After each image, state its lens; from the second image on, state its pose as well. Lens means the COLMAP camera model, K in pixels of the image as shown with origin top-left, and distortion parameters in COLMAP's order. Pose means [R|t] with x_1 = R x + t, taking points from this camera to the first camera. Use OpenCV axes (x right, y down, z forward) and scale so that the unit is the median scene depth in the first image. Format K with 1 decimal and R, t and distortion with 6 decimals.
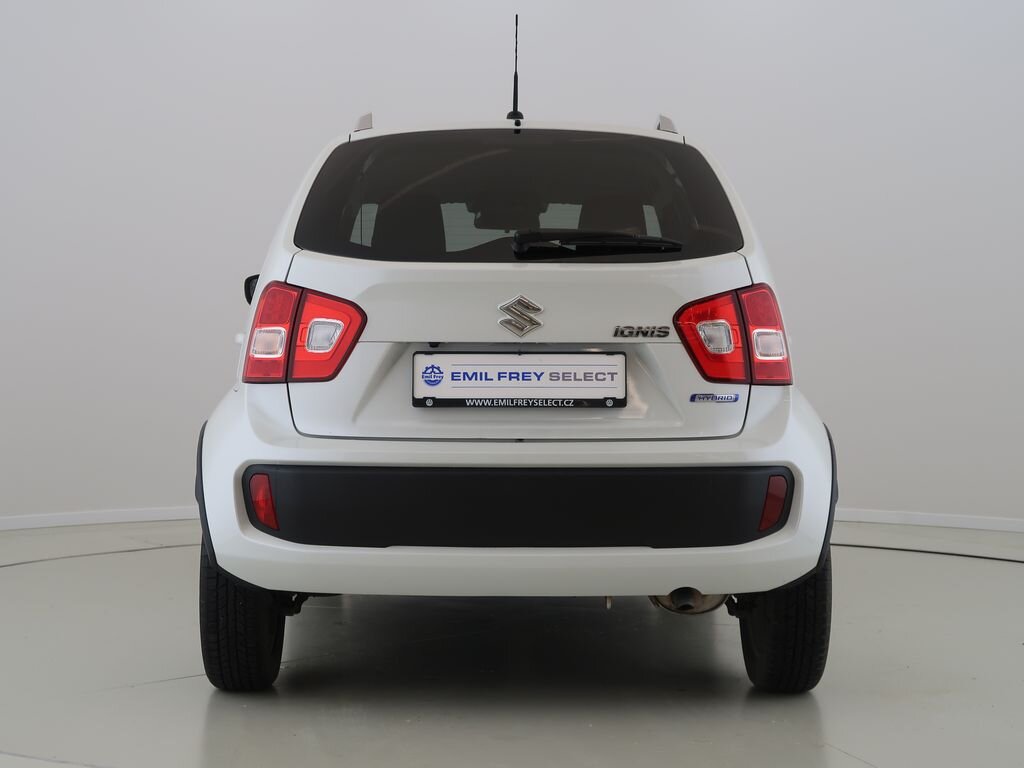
lens RADIAL K [[2095.7, 0, 512.0], [0, 2095.7, 384.0], [0, 0, 1]] dist [-0.186011, 0.035975]
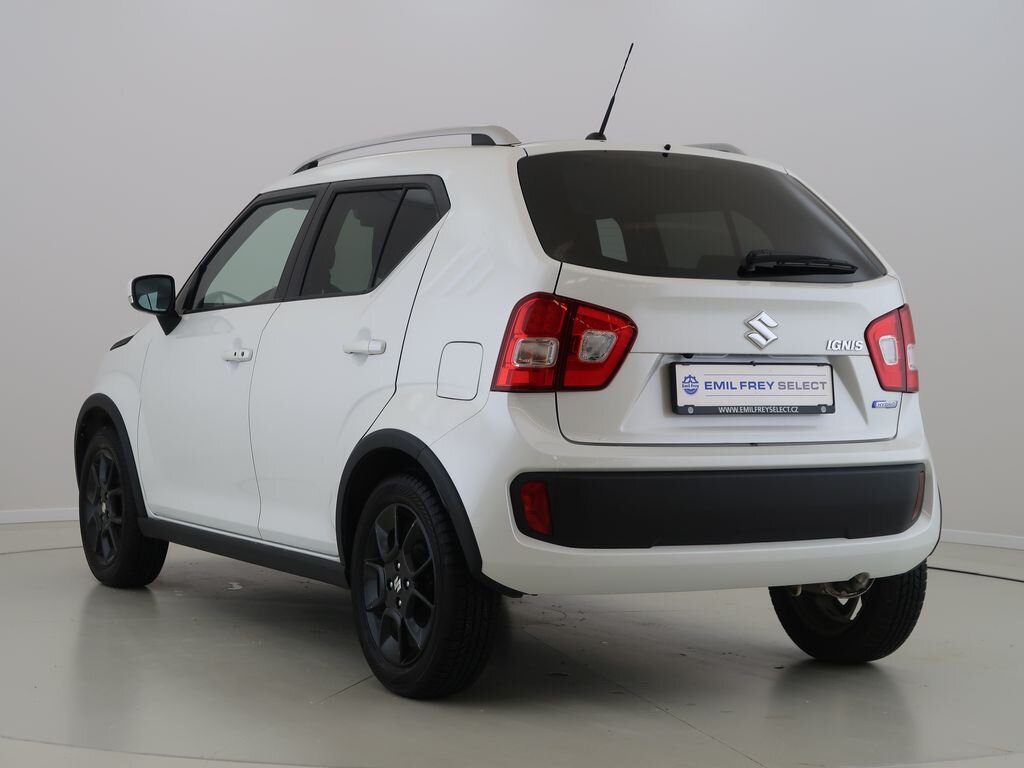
lens RADIAL K [[2095.7, 0, 512.0], [0, 2095.7, 384.0], [0, 0, 1]] dist [-0.186011, 0.035975]
pose [[0.873523, -0.000407, 0.486782, -0.634498], [-0.001638, 0.999992, 0.003775, -0.008292], [-0.486780, -0.004095, 0.873515, 0.114224]]
